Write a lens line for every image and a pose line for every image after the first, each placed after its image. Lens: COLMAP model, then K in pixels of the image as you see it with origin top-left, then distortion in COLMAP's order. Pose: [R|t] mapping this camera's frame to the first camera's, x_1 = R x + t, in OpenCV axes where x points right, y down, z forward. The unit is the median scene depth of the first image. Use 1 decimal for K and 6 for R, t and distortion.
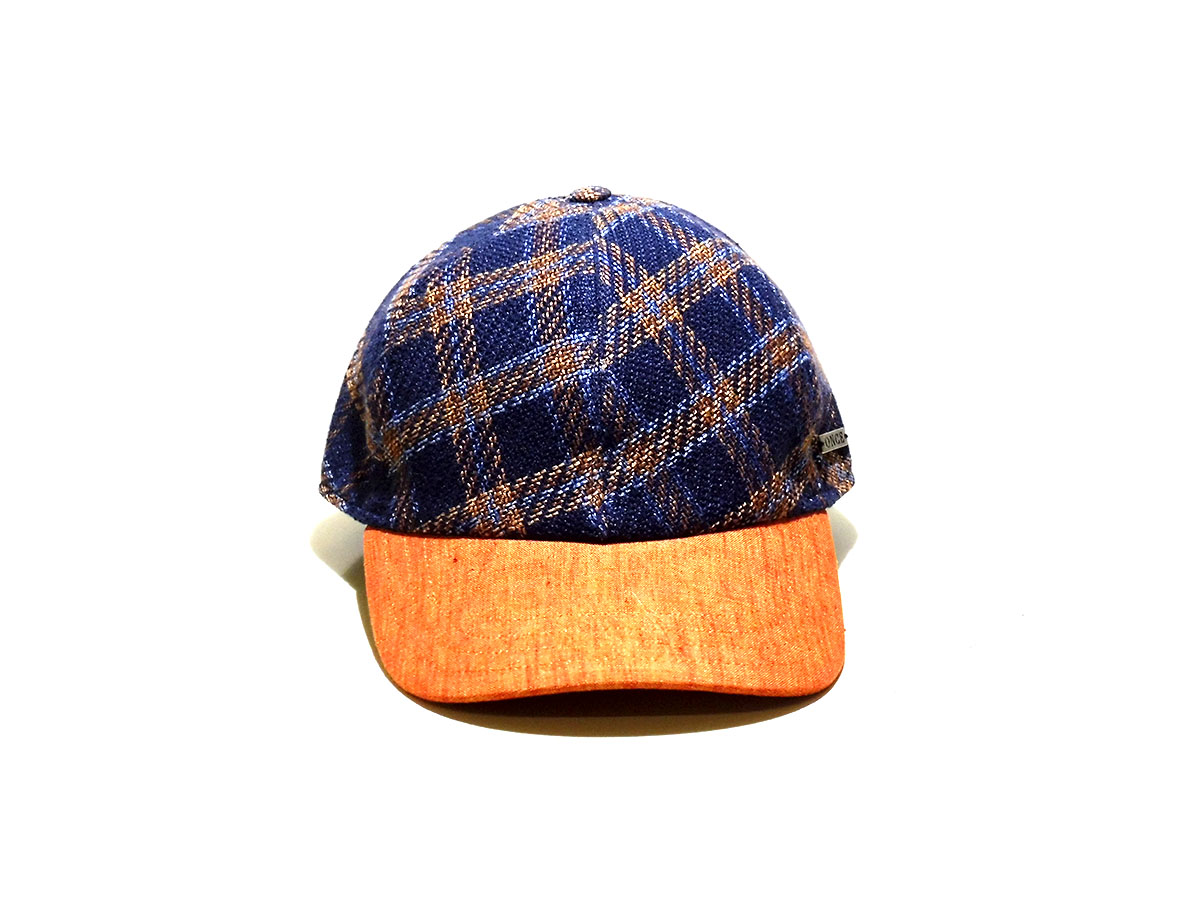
lens RADIAL K [[2451.7, 0, 591.6], [0, 2451.7, 450.3], [0, 0, 1]] dist [0.528456, 0.000000]
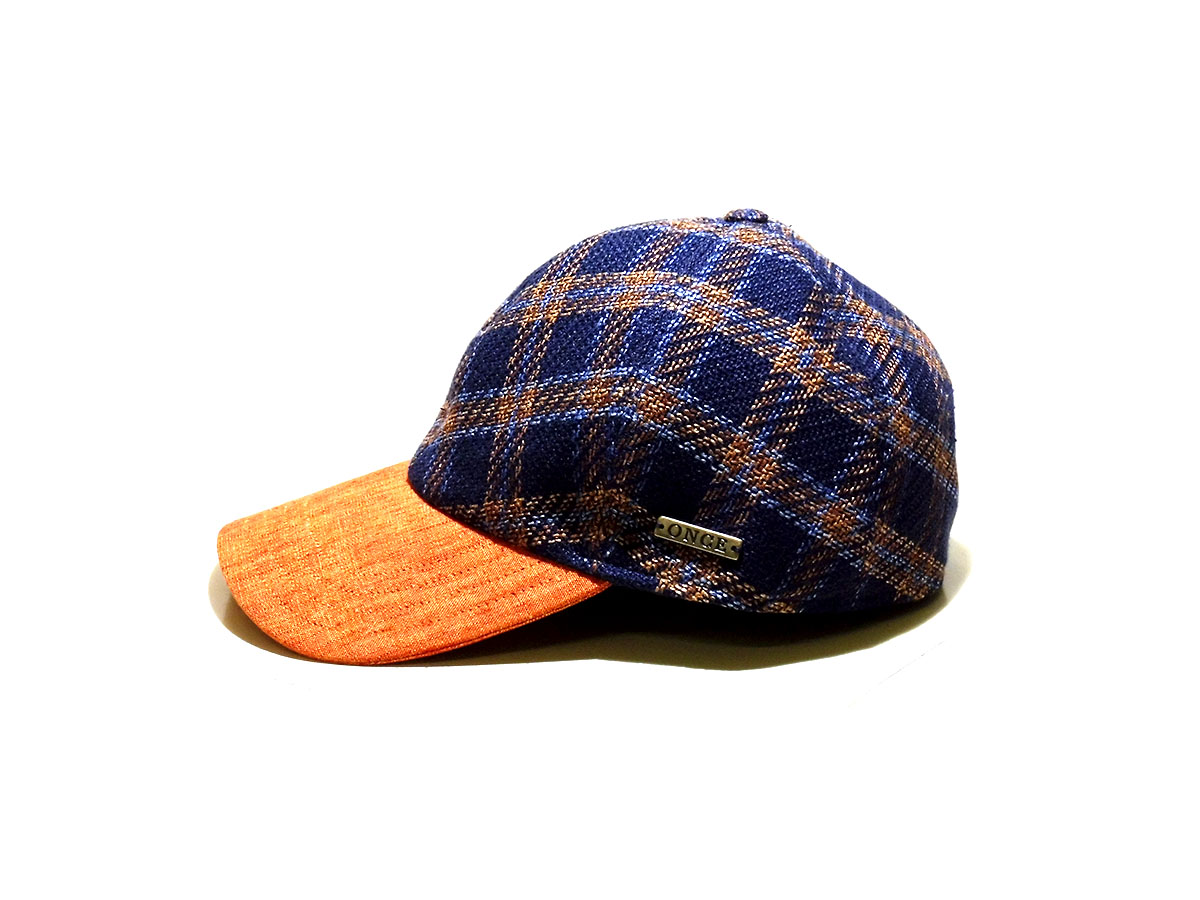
lens RADIAL K [[2451.7, 0, 595.9], [0, 2451.7, 444.2], [0, 0, 1]] dist [0.528456, 0.000000]
pose [[0.068887, 0.291663, -0.954037, 1.001524], [-0.317274, 0.913063, 0.256228, -0.268996], [0.945829, 0.285040, 0.155436, 0.889889]]
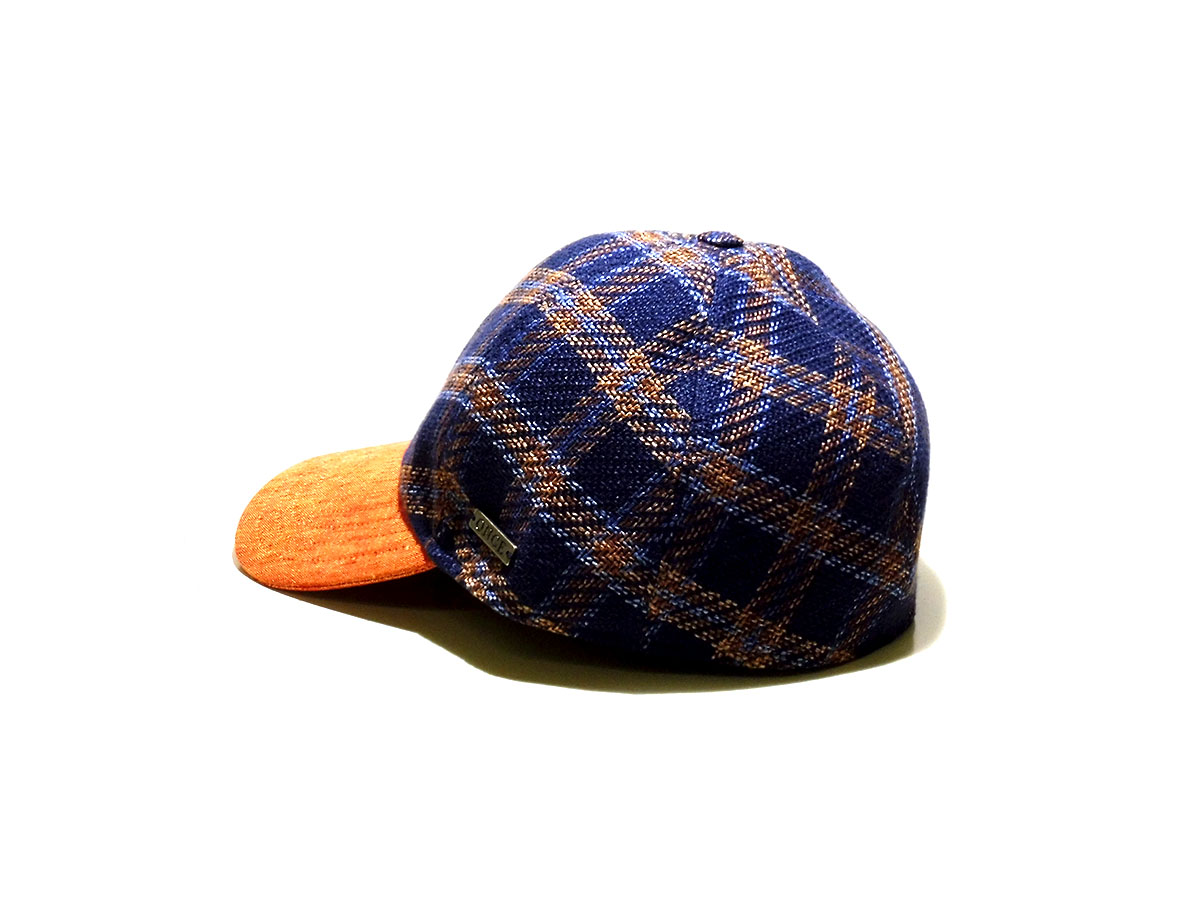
lens RADIAL K [[2451.7, 0, 597.2], [0, 2451.7, 450.5], [0, 0, 1]] dist [0.528456, 0.000000]
pose [[-0.604286, 0.225211, -0.764276, 0.801319], [-0.265638, 0.847396, 0.459734, -0.480758], [0.751182, 0.480832, -0.452246, 1.530396]]
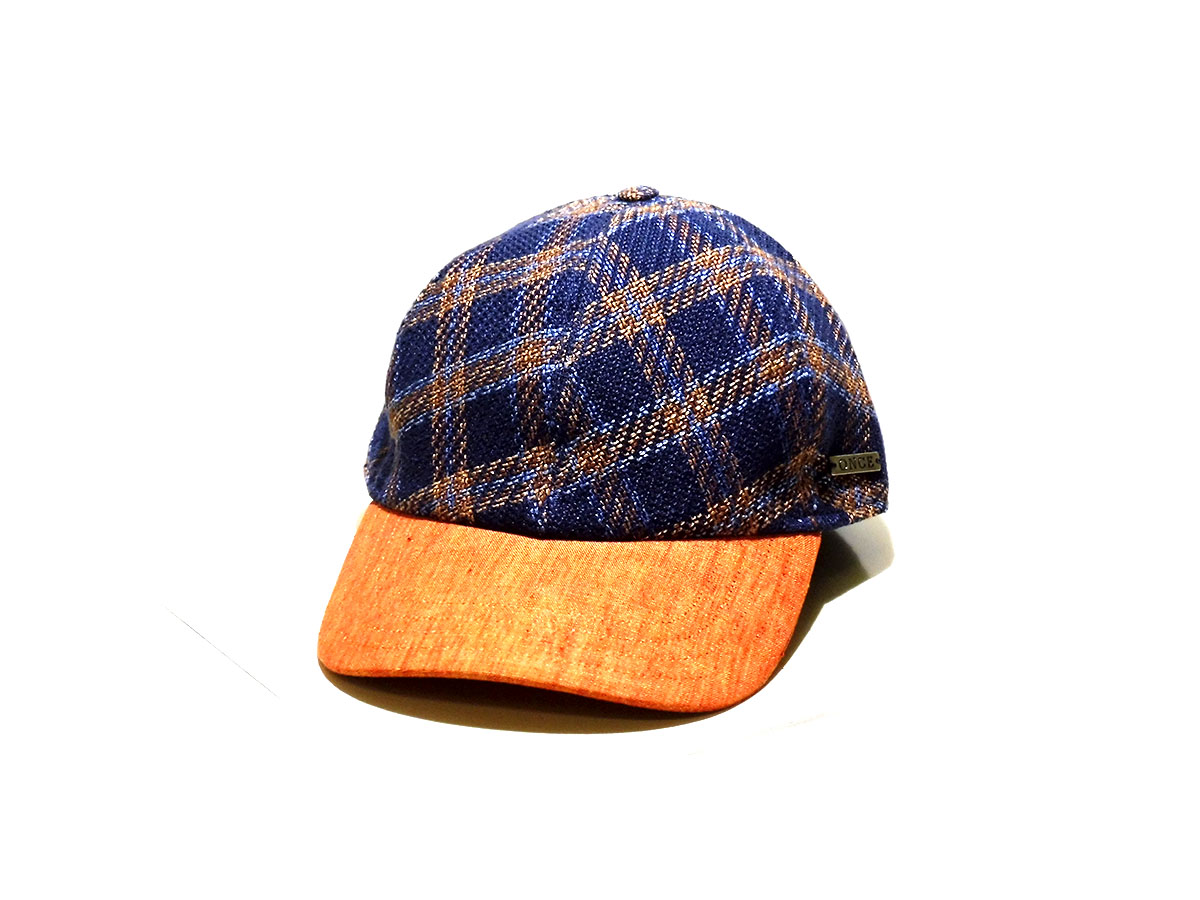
lens RADIAL K [[2451.7, 0, 599.1], [0, 2451.7, 450.0], [0, 0, 1]] dist [0.528456, 0.000000]
pose [[0.948201, 0.096778, -0.302572, 0.320408], [-0.098154, 0.995114, 0.010692, -0.010781], [0.302128, 0.019560, 0.953067, 0.051105]]
